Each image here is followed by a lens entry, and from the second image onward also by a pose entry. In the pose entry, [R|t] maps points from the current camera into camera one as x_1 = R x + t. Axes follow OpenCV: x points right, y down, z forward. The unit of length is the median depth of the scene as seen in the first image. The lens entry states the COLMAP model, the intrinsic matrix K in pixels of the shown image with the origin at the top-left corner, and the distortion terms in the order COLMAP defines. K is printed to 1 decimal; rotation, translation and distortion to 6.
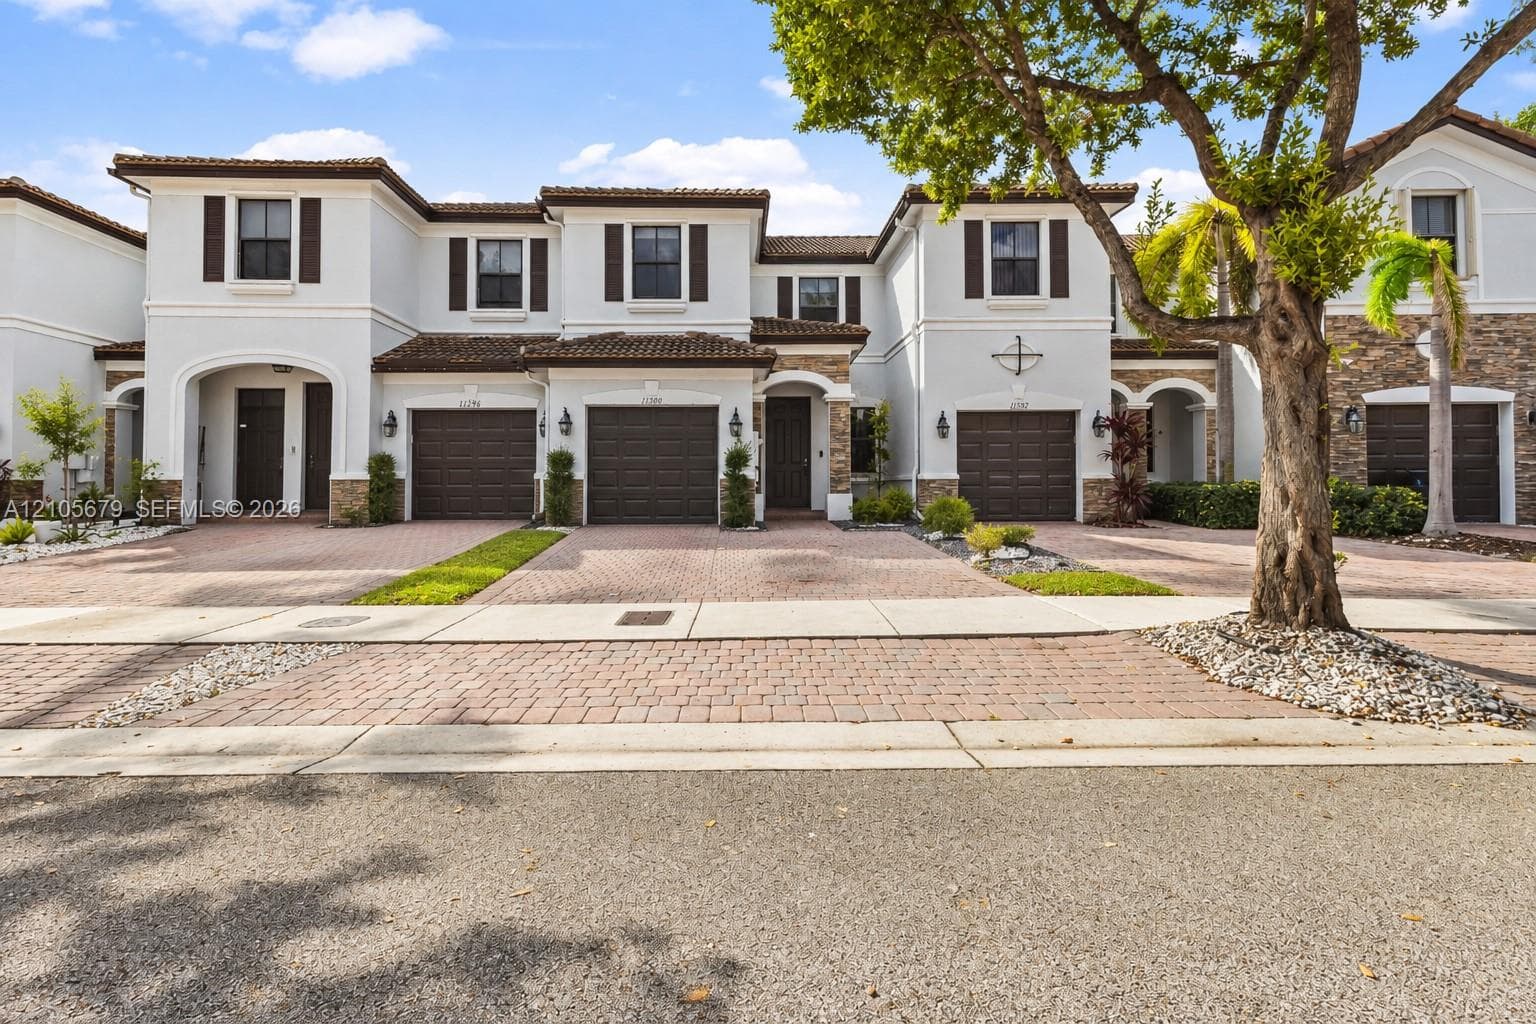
lens RADIAL K [[713.1, 0, 770.0], [0, 713.1, 508.7], [0, 0, 1]] dist [0.004132, 0.001091]
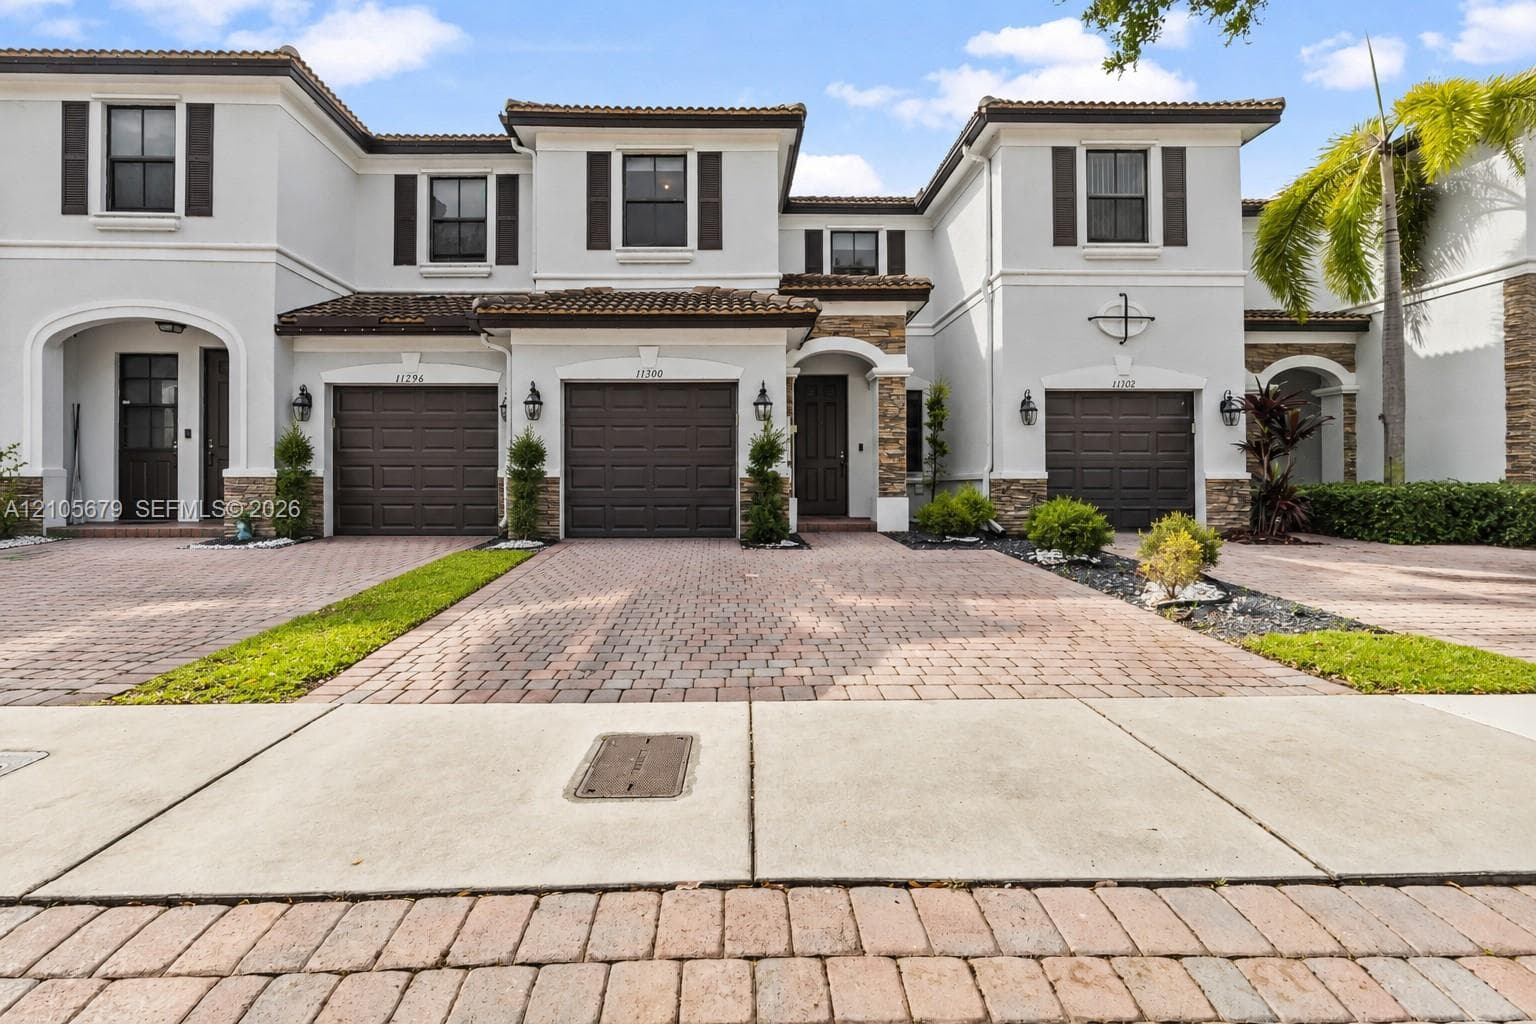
lens RADIAL K [[732.2, 0, 768.0], [0, 732.2, 512.0], [0, 0, 1]] dist [-0.000963, -0.028249]
pose [[0.999999, 0.001491, -0.000807, -0.036133], [-0.001493, 0.999995, -0.002679, -0.002765], [0.000803, 0.002680, 0.999996, 0.209697]]
